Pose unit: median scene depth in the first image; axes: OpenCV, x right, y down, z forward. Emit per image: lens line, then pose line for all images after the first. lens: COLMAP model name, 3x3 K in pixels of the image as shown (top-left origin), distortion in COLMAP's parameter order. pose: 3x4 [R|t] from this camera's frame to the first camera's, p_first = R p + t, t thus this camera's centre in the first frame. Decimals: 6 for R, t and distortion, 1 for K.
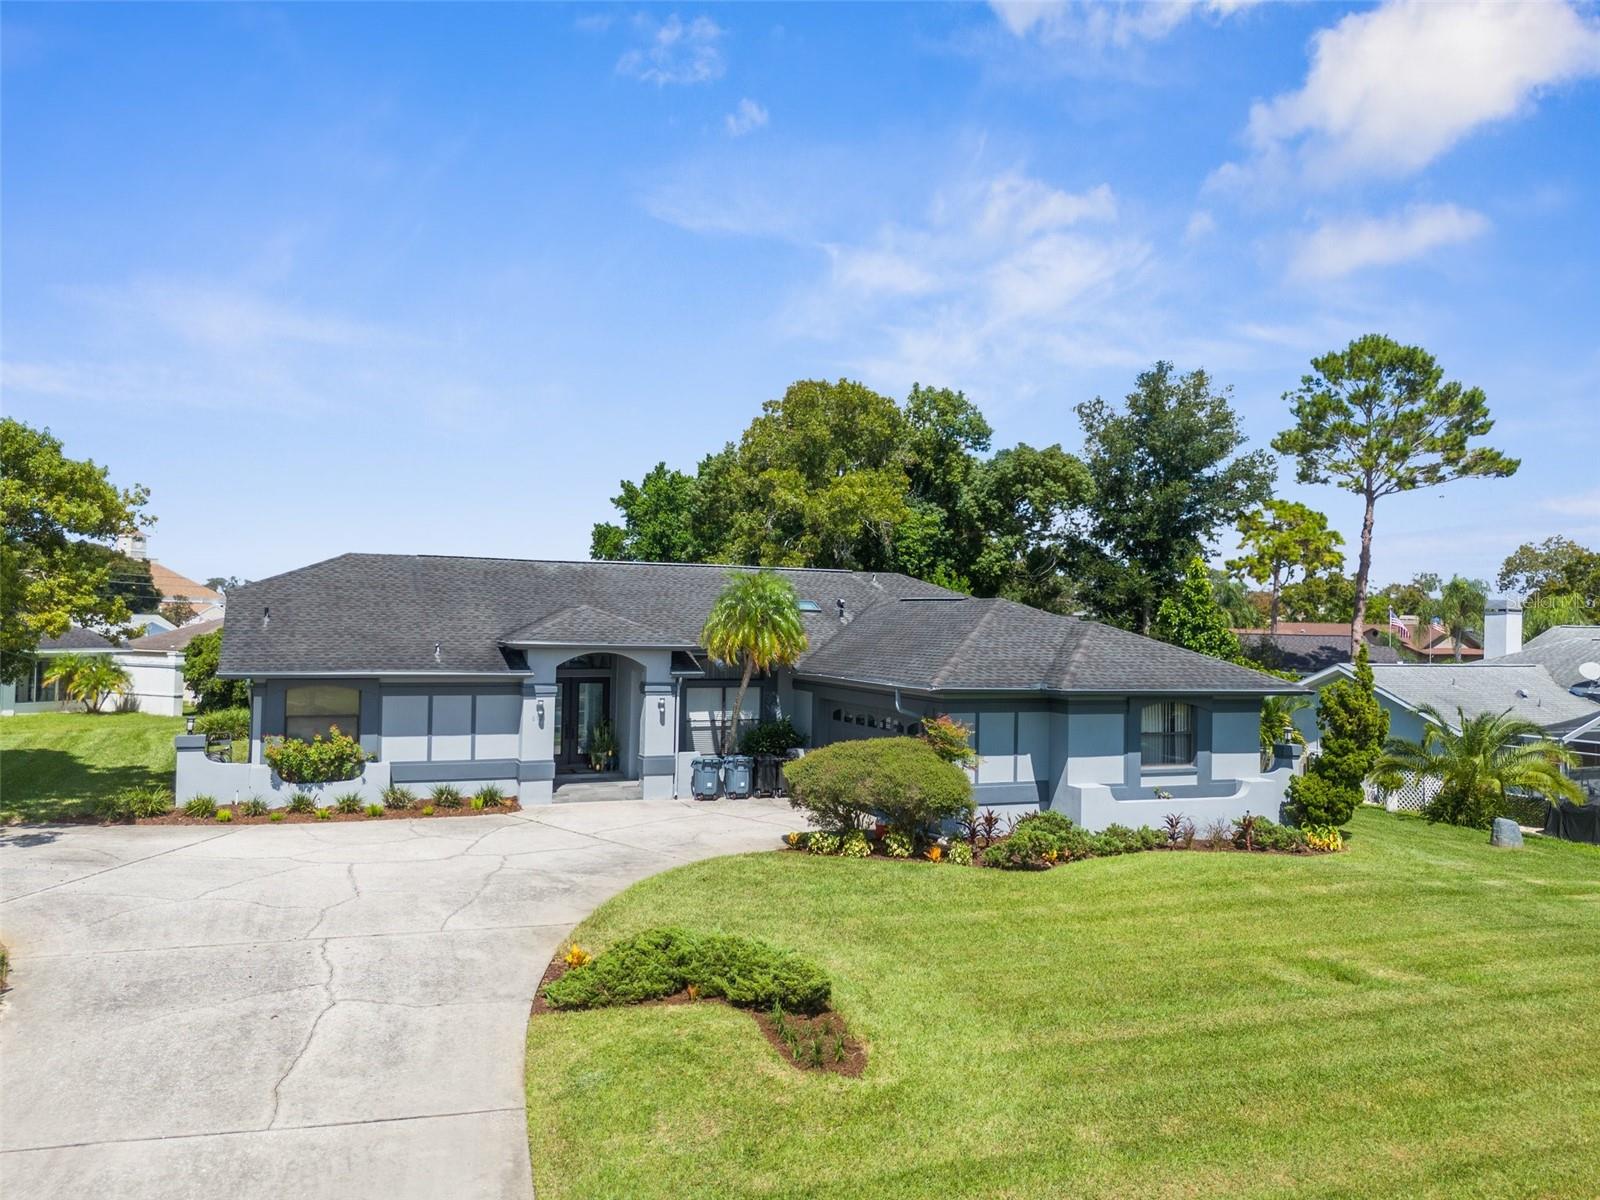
lens RADIAL K [[1185.9, 0, 806.8], [0, 1185.9, 601.6], [0, 0, 1]] dist [0.063220, -0.066528]
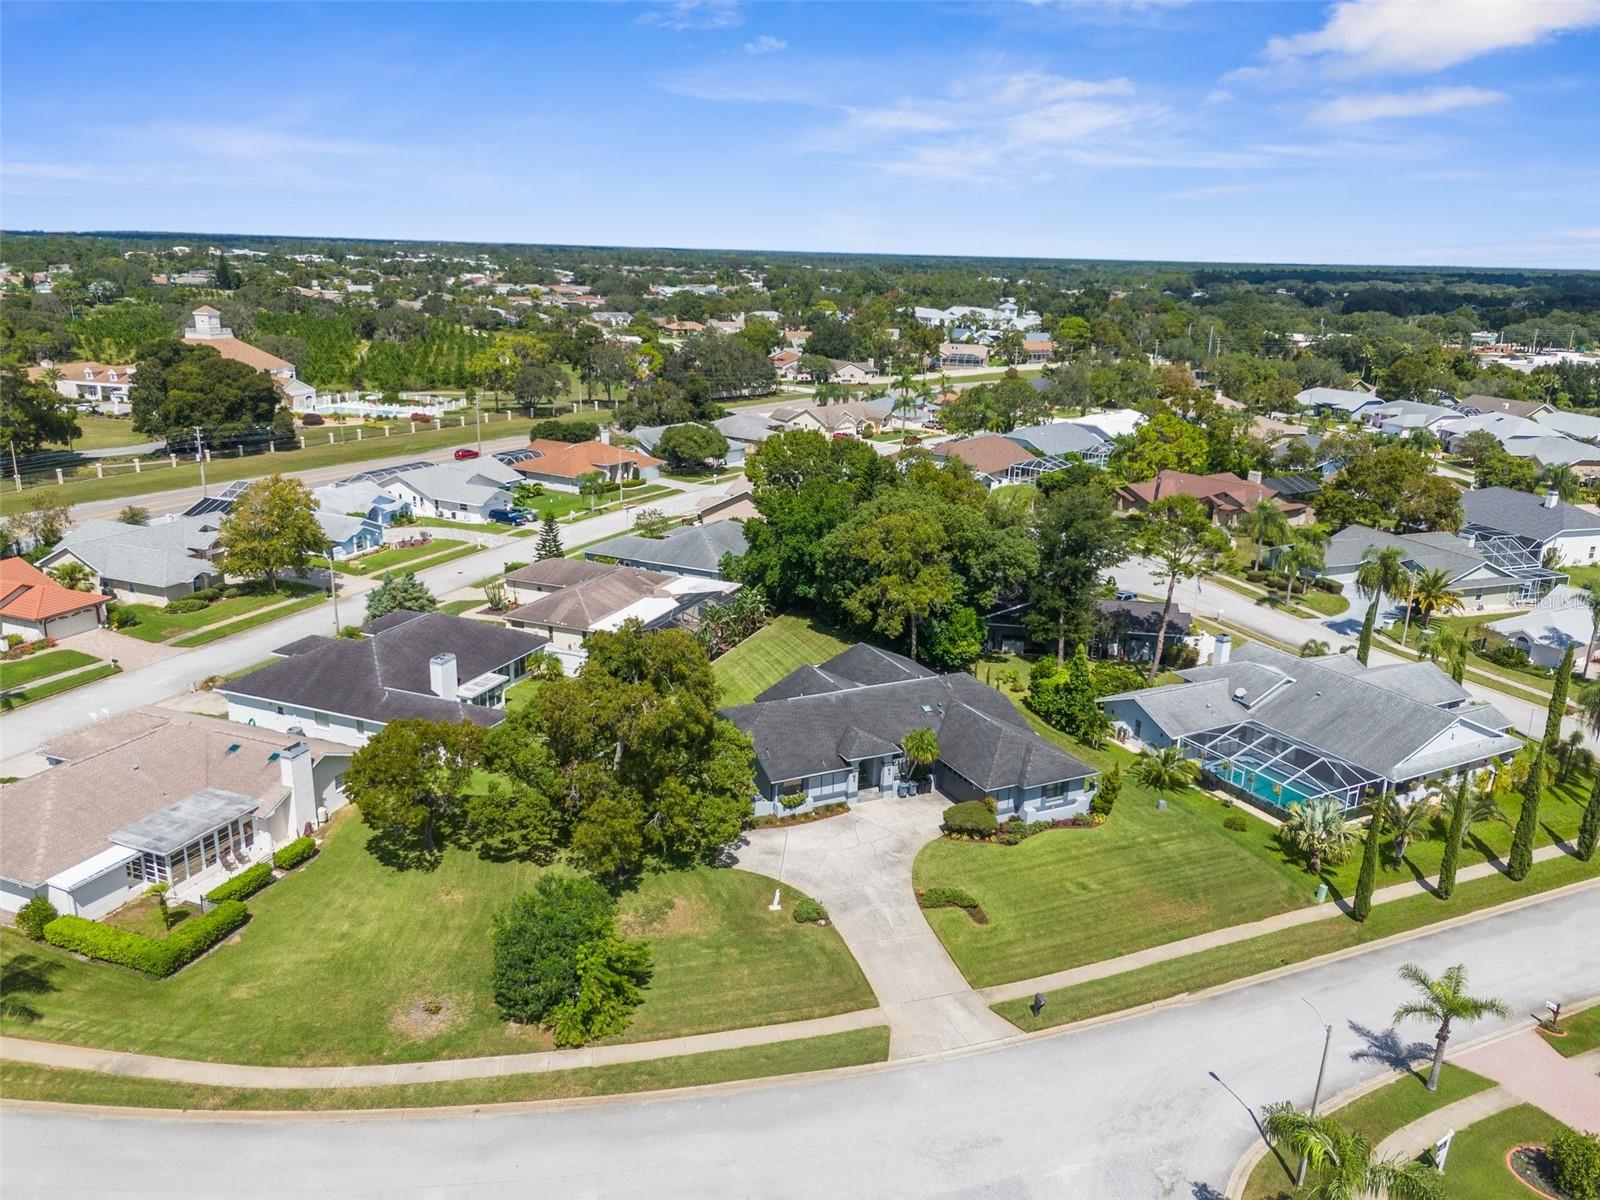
lens RADIAL K [[1185.9, 0, 806.8], [0, 1185.9, 601.6], [0, 0, 1]] dist [0.063220, -0.066528]
pose [[0.998479, -0.005889, 0.054815, -0.538382], [-0.010817, 0.954025, 0.299531, -1.322620], [-0.054058, -0.299668, 0.952511, -1.869197]]
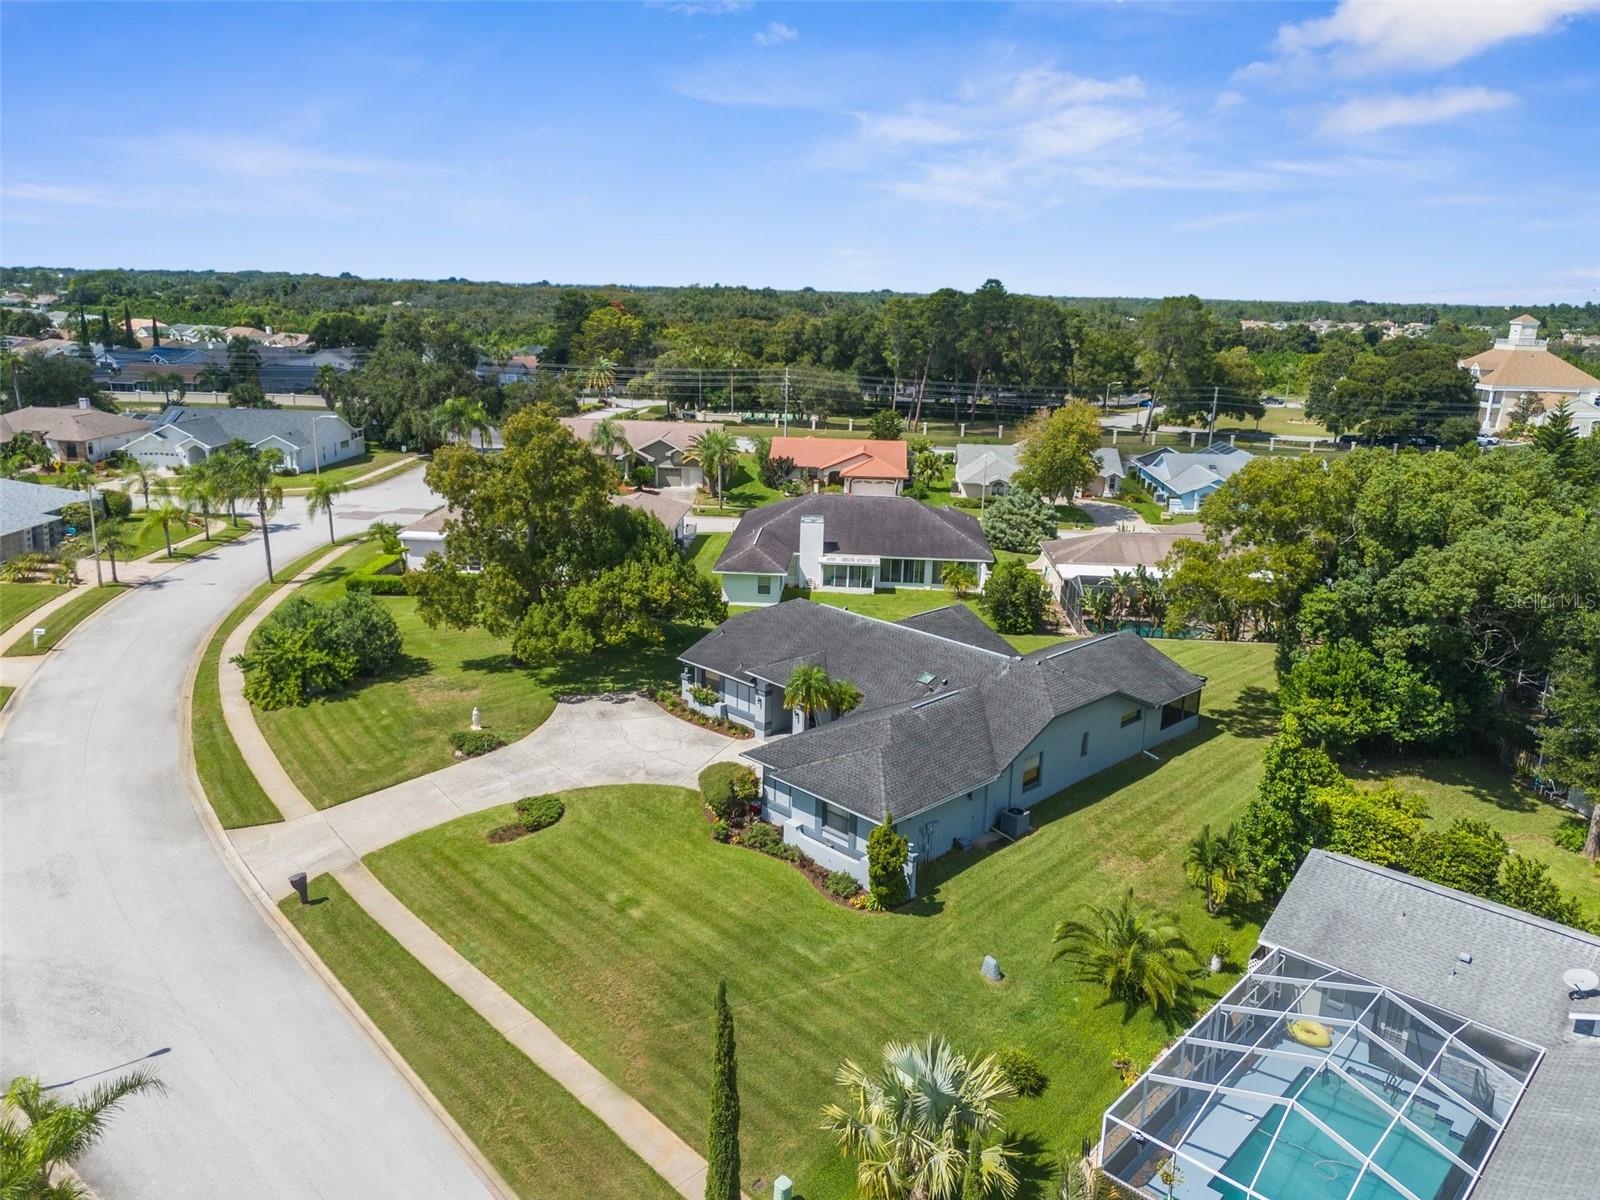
lens RADIAL K [[1185.9, 0, 806.8], [0, 1185.9, 601.6], [0, 0, 1]] dist [0.063220, -0.066528]
pose [[0.365673, 0.231050, -0.901609, 1.925913], [-0.004761, 0.969150, 0.246427, -0.695228], [0.930731, -0.085819, 0.355492, 0.301297]]
